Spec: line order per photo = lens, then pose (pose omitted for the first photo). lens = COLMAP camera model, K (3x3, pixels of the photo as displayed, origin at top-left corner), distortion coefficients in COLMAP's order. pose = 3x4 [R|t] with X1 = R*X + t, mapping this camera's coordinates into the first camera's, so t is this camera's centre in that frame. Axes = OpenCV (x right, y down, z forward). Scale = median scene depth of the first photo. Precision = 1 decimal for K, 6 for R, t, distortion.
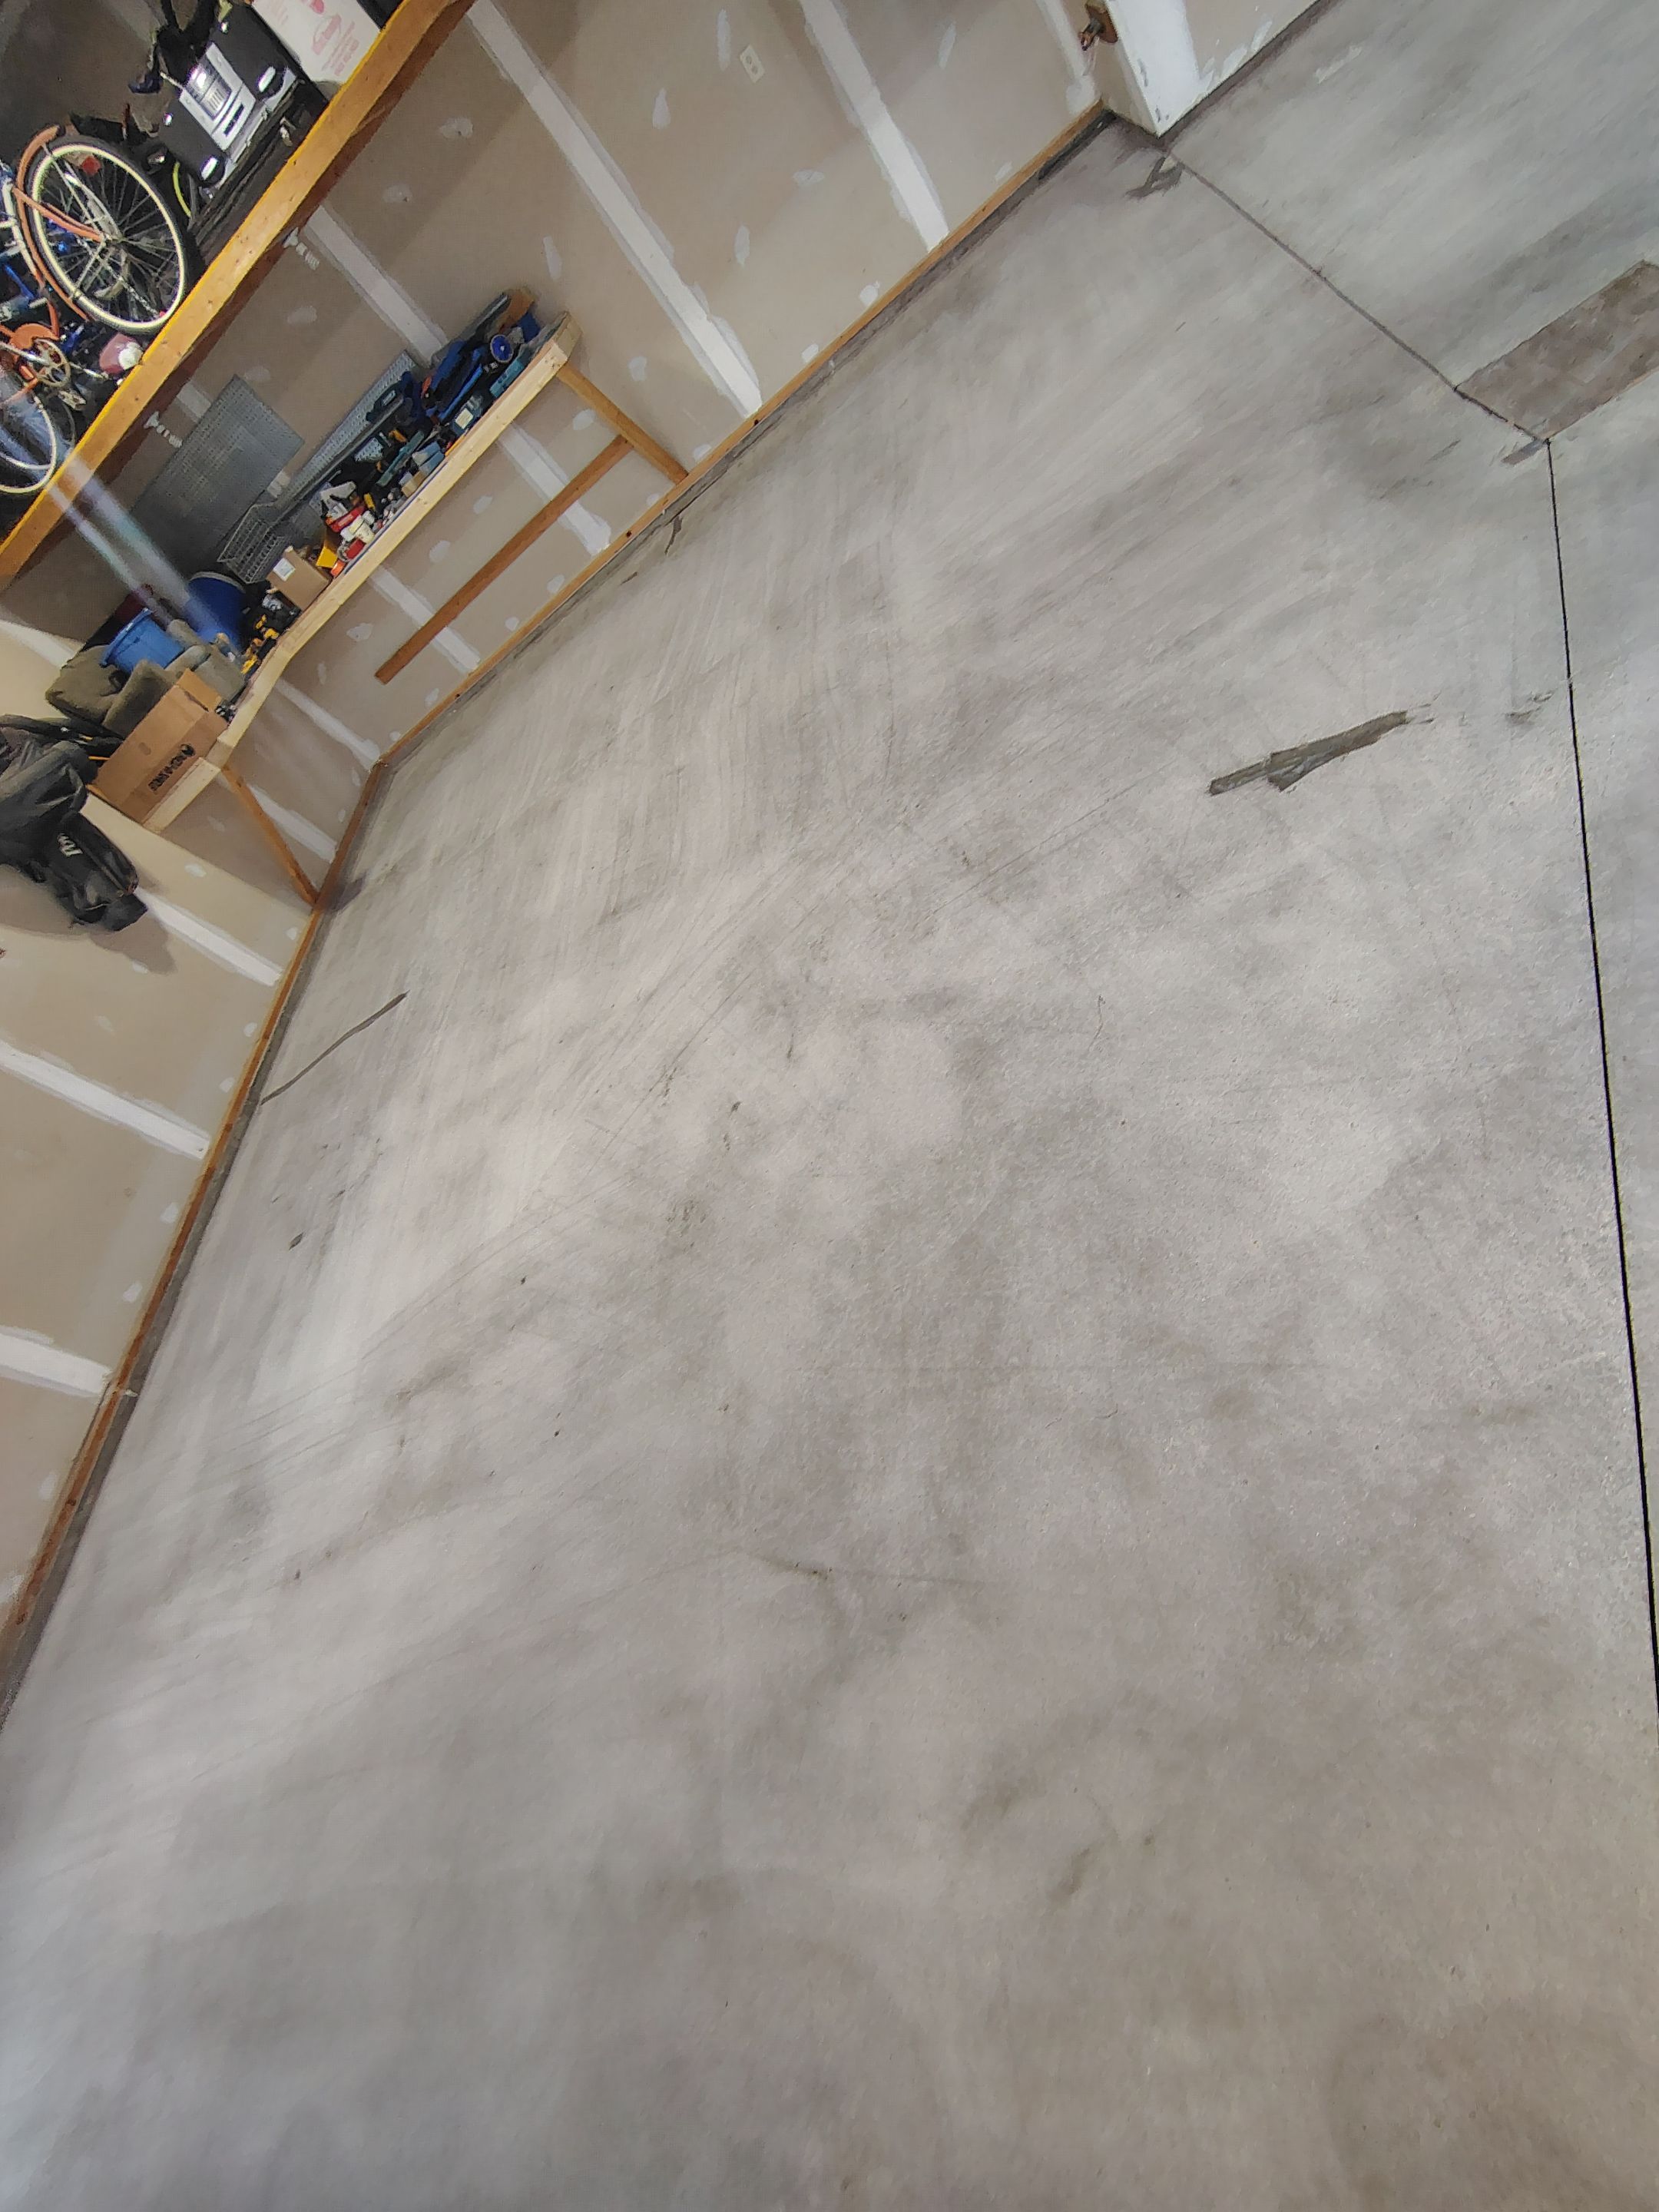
lens RADIAL K [[1032.1, 0, 819.6], [0, 1032.1, 1101.9], [0, 0, 1]] dist [-0.008182, 0.001539]
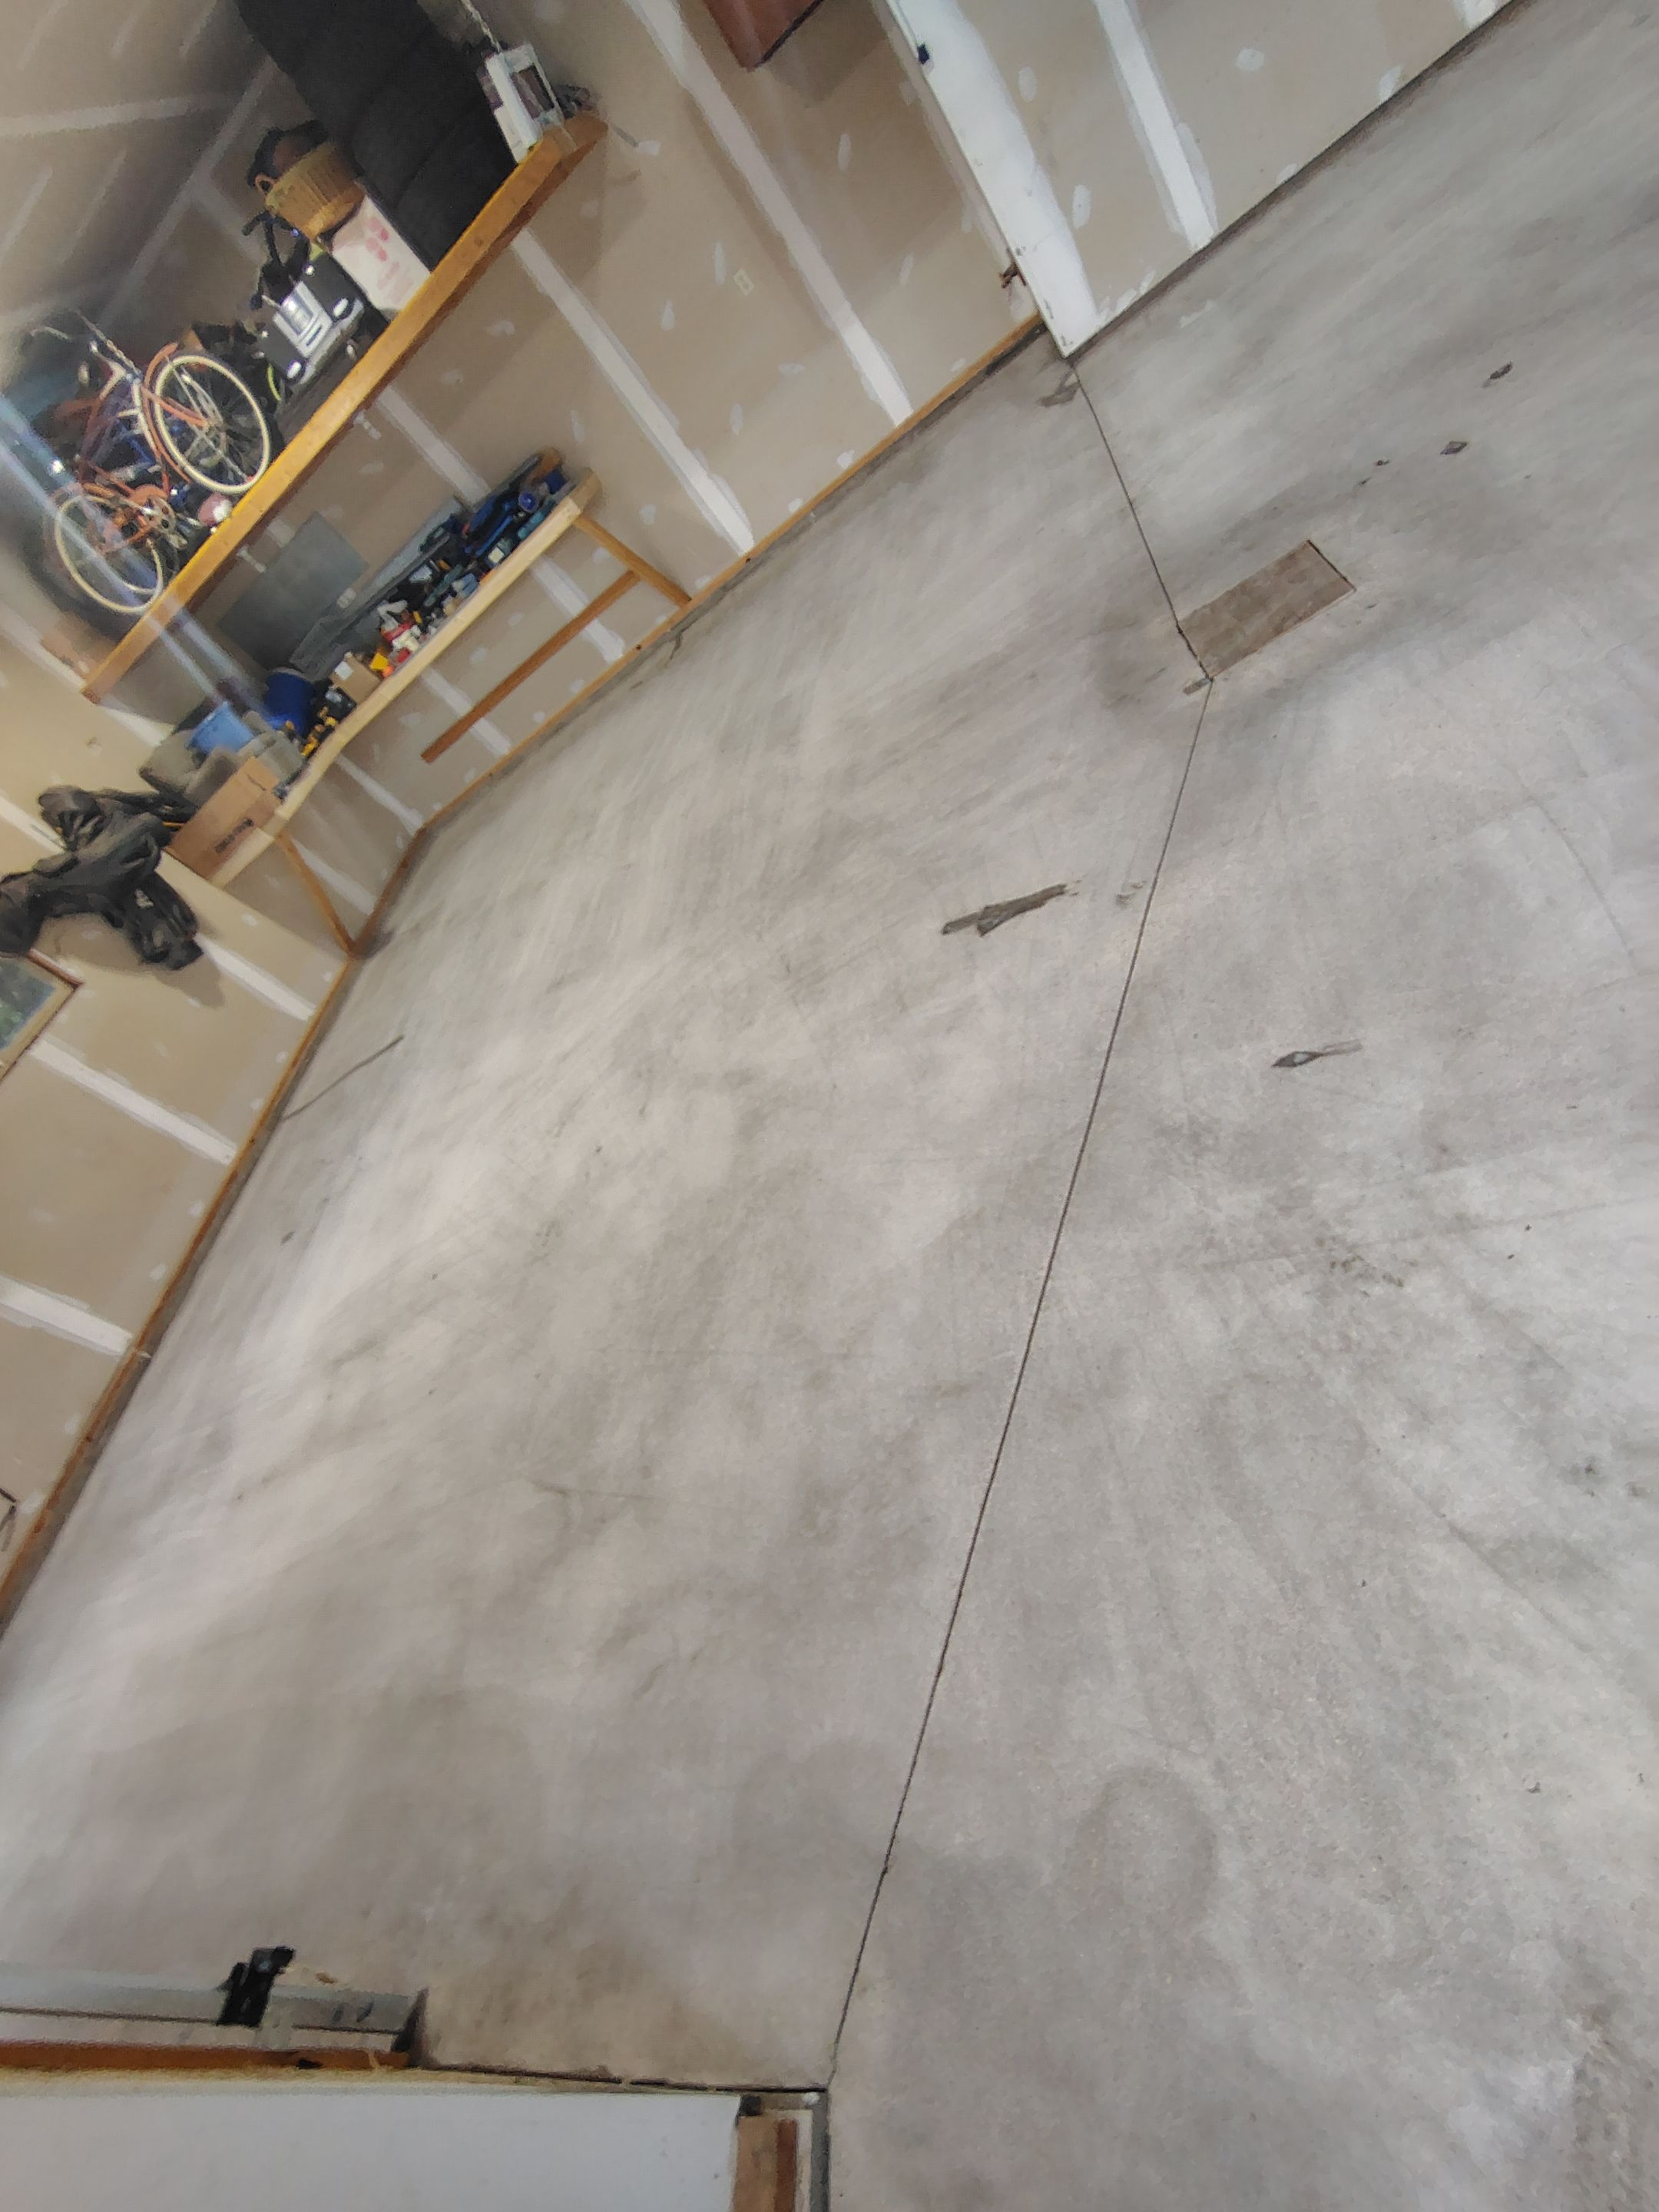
lens RADIAL K [[1021.5, 0, 823.5], [0, 1021.5, 1104.6], [0, 0, 1]] dist [-0.009917, 0.000060]
pose [[0.996597, 0.058731, -0.057831, 0.214244], [-0.060984, 0.997415, -0.037998, -0.016153], [0.055450, 0.041396, 0.997603, -0.197905]]
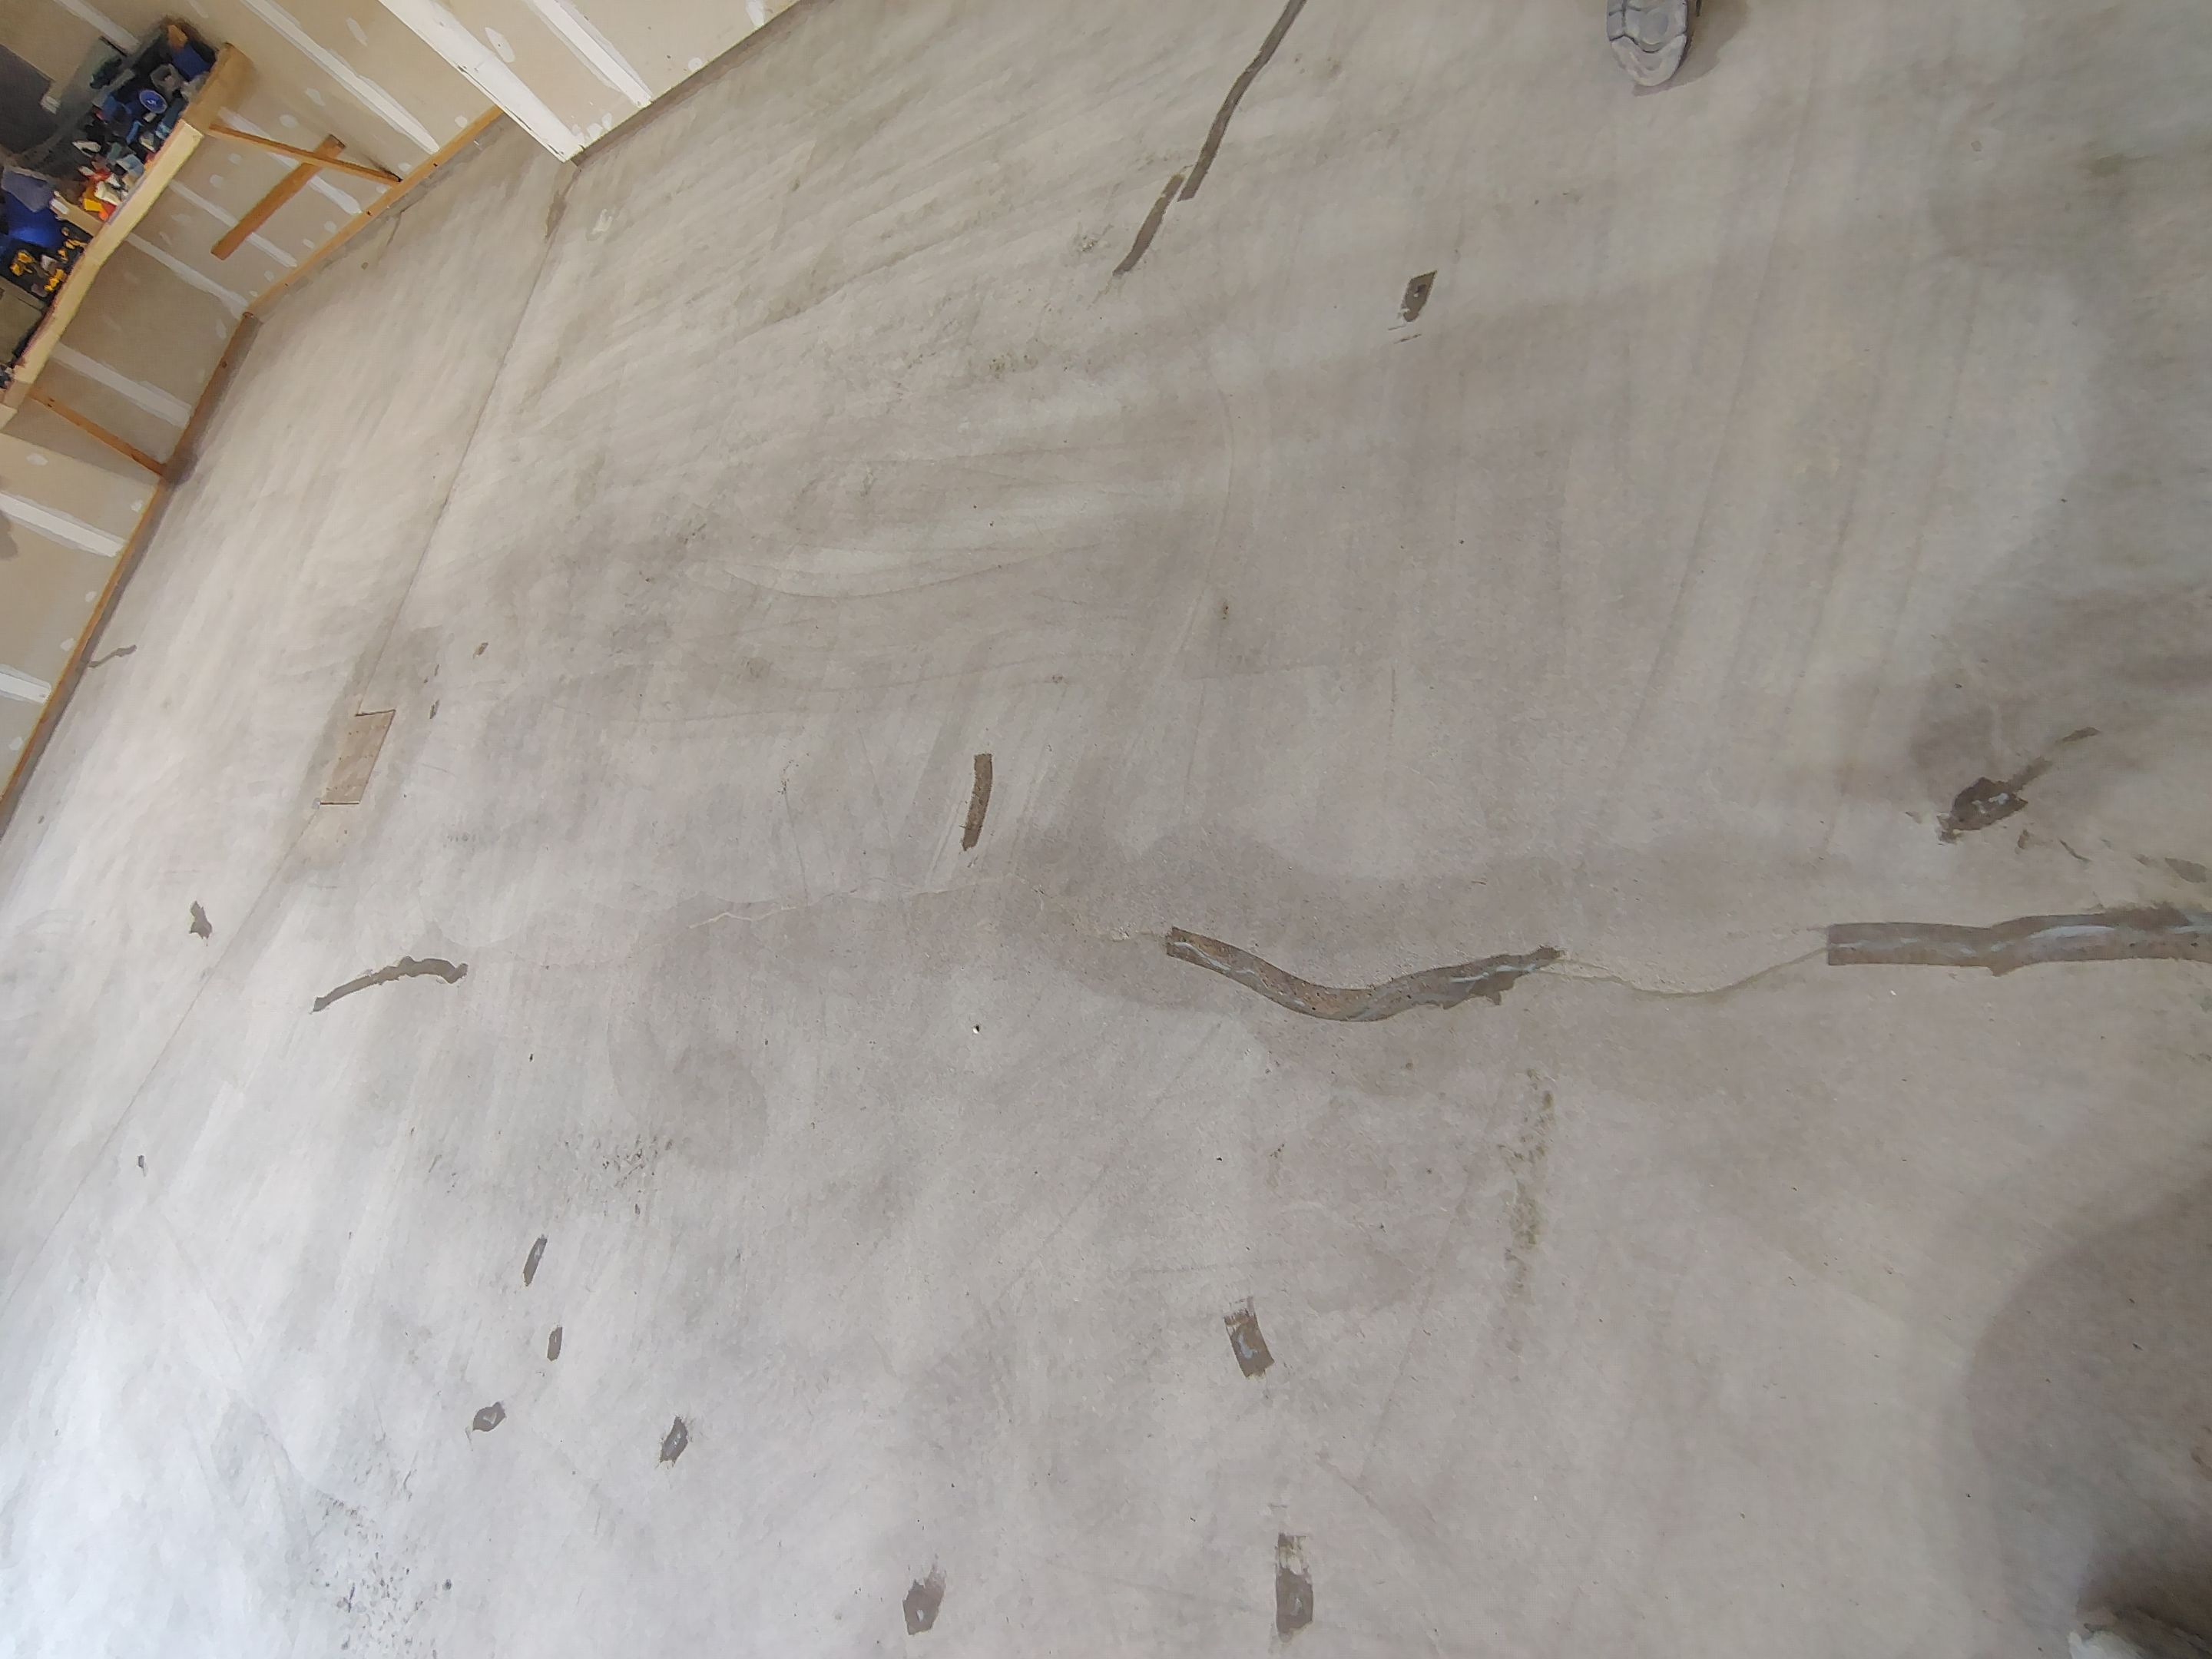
lens RADIAL K [[1032.1, 0, 1106.0], [0, 1032.1, 829.5], [0, 0, 1]] dist [-0.008182, 0.001539]
pose [[0.966867, 0.255276, -0.001718, 1.408664], [-0.228442, 0.868199, 0.440506, -1.176280], [0.113942, -0.425518, 0.897748, -0.379845]]
